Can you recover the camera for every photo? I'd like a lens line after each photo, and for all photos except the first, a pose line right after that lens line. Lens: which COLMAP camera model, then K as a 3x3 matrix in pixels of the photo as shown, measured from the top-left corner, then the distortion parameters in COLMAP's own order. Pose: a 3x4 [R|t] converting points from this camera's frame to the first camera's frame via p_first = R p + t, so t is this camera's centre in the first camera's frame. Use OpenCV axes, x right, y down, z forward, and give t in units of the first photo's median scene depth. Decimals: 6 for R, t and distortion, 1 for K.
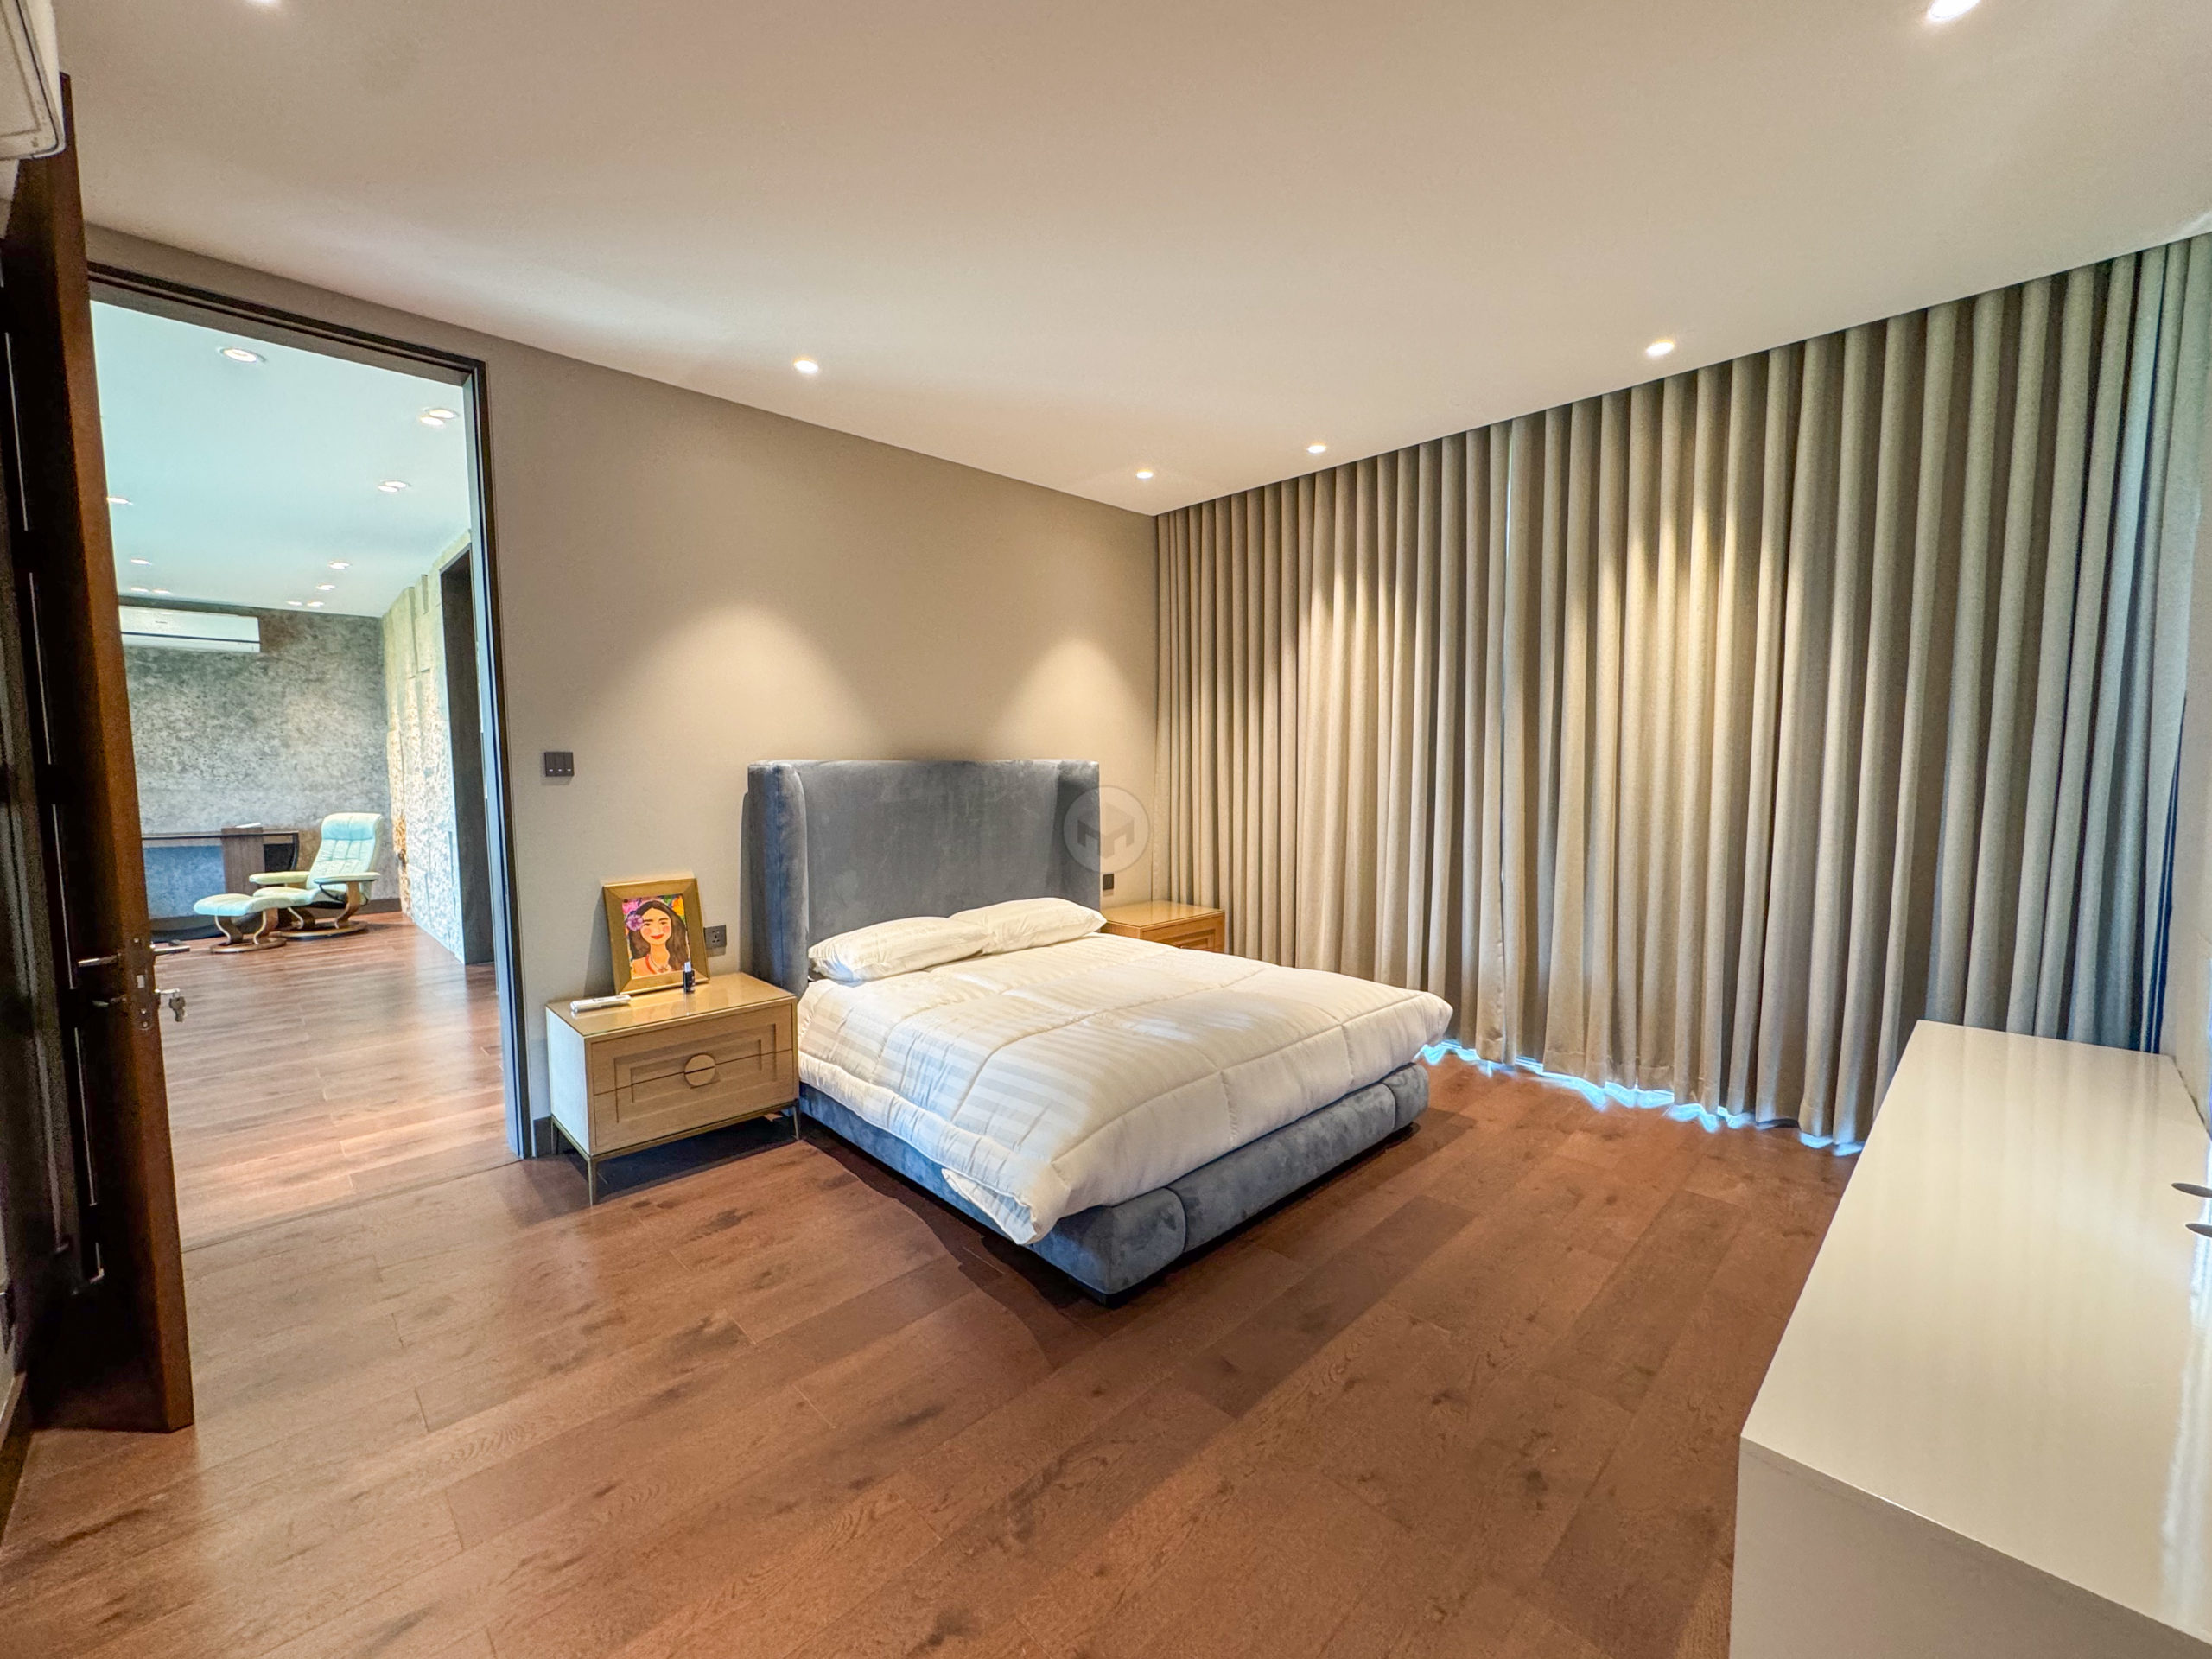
lens RADIAL K [[892.5, 0, 1106.2], [0, 892.5, 836.4], [0, 0, 1]] dist [0.000717, -0.000004]
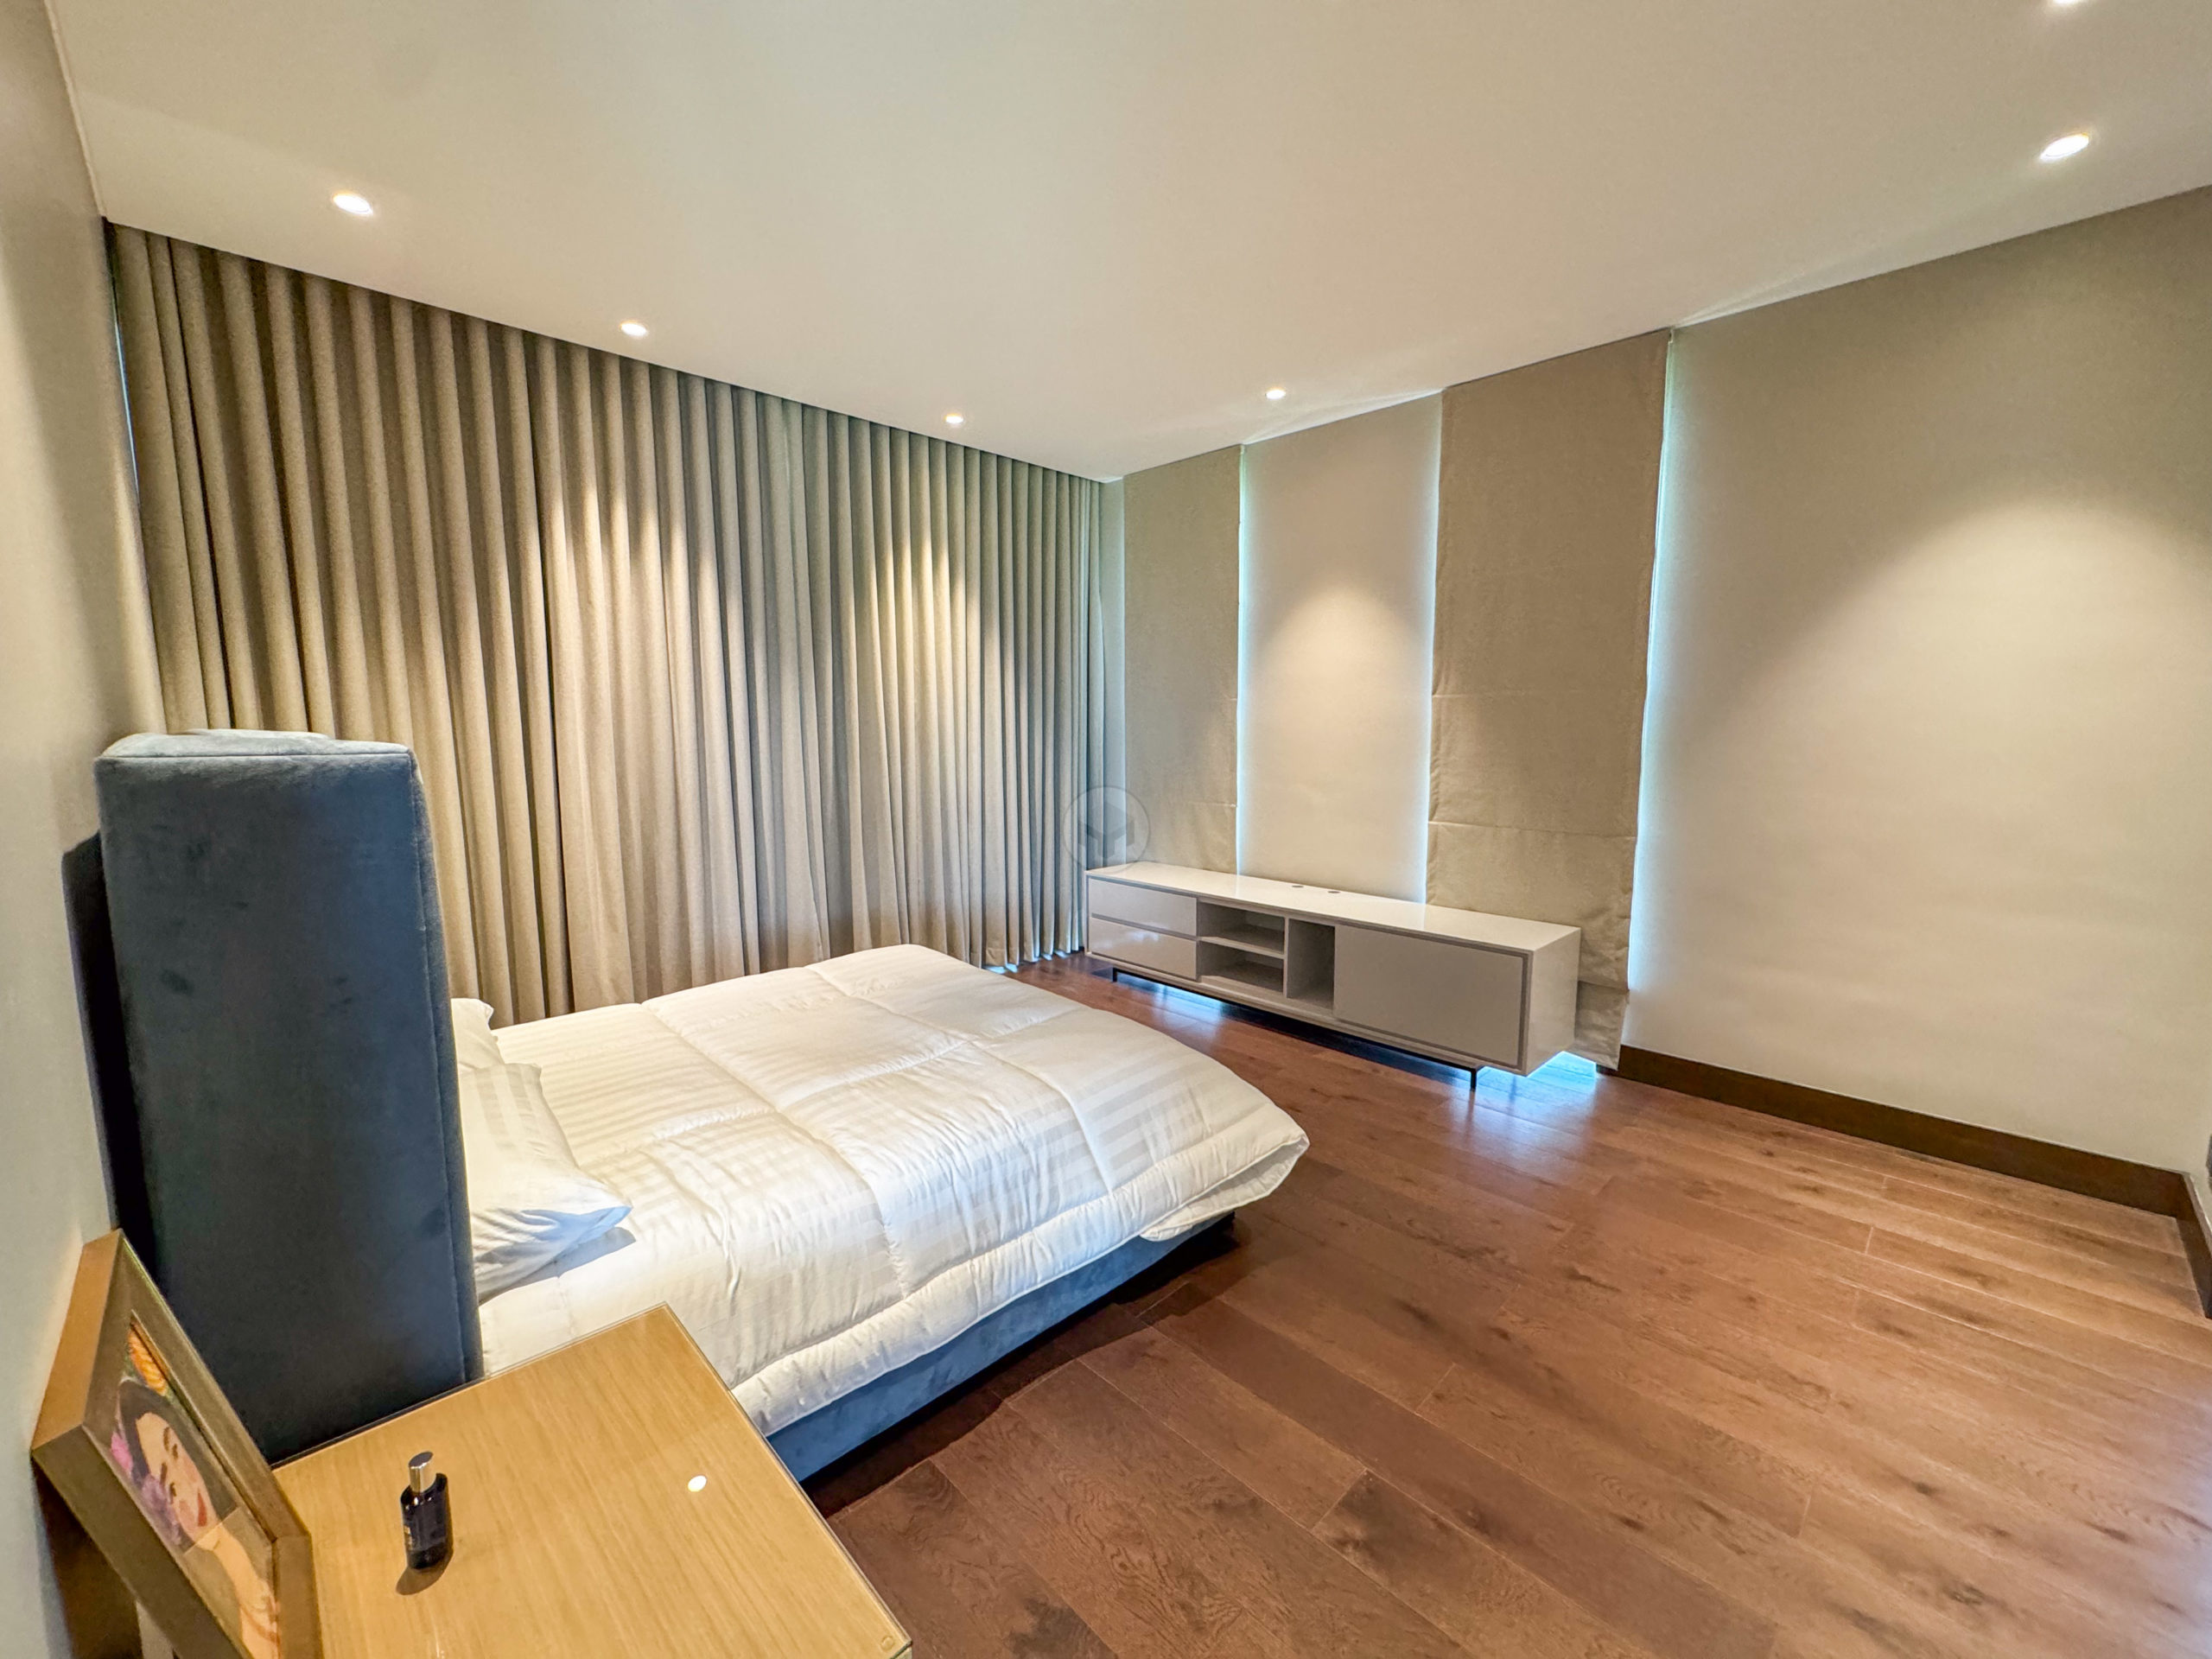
lens RADIAL K [[892.5, 0, 1106.2], [0, 892.5, 824.9], [0, 0, 1]] dist [0.000717, -0.000004]
pose [[-0.003155, -0.109021, 0.994034, -1.091211], [0.083896, 0.990506, 0.108900, -0.101796], [-0.996470, 0.083739, 0.006021, 1.148778]]
